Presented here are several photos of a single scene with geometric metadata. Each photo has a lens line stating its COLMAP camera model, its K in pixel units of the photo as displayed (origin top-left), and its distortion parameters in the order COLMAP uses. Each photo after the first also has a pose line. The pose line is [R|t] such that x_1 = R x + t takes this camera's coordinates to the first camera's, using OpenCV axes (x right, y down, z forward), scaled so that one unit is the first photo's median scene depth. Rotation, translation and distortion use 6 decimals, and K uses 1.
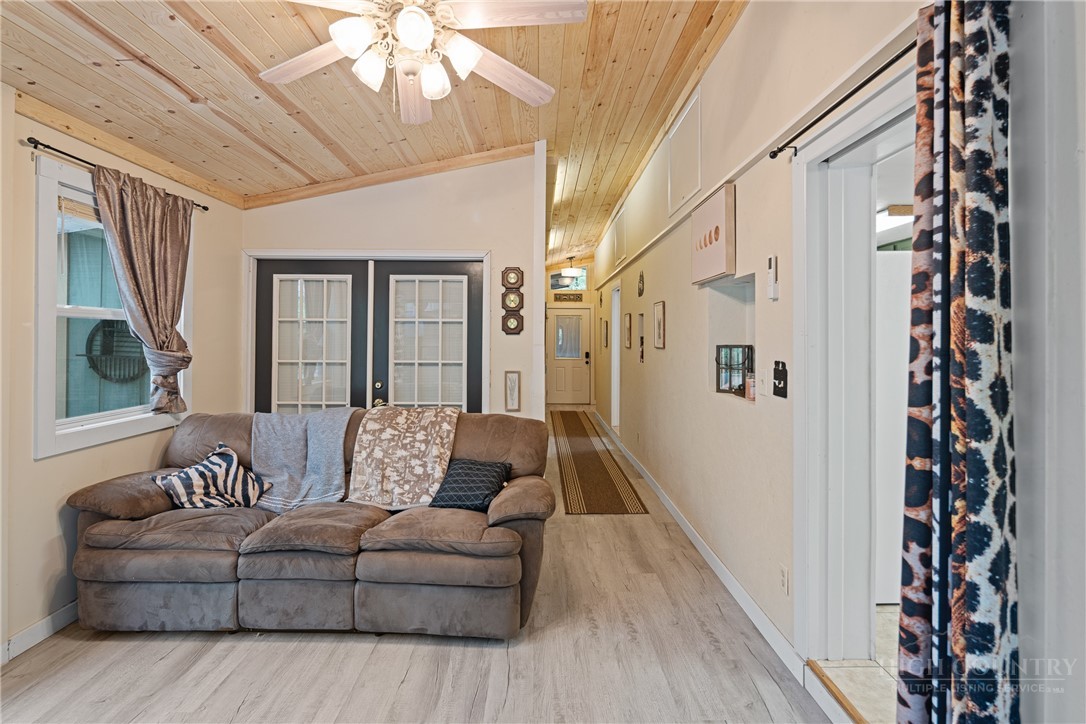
lens RADIAL K [[552.4, 0, 541.8], [0, 552.4, 351.4], [0, 0, 1]] dist [0.002475, 0.000039]
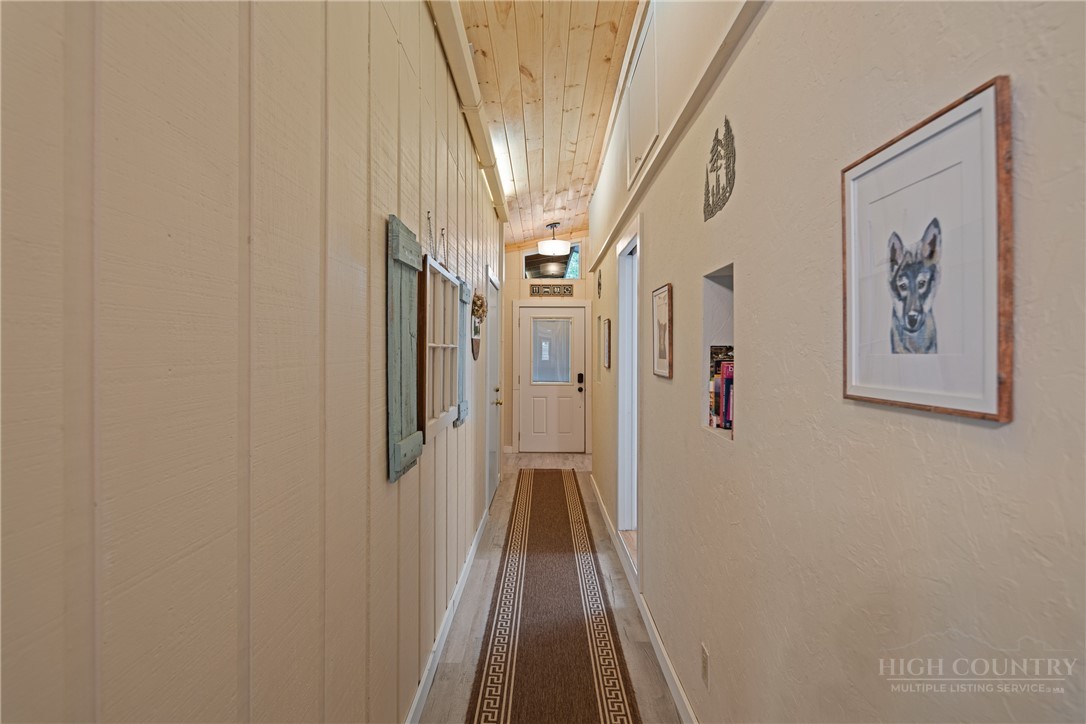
lens RADIAL K [[552.4, 0, 542.2], [0, 552.4, 360.8], [0, 0, 1]] dist [0.002475, 0.000039]
pose [[0.999954, -0.000346, -0.009631, 0.050842], [0.000258, 0.999958, -0.009119, -0.009363], [0.009634, 0.009116, 0.999912, 0.408355]]
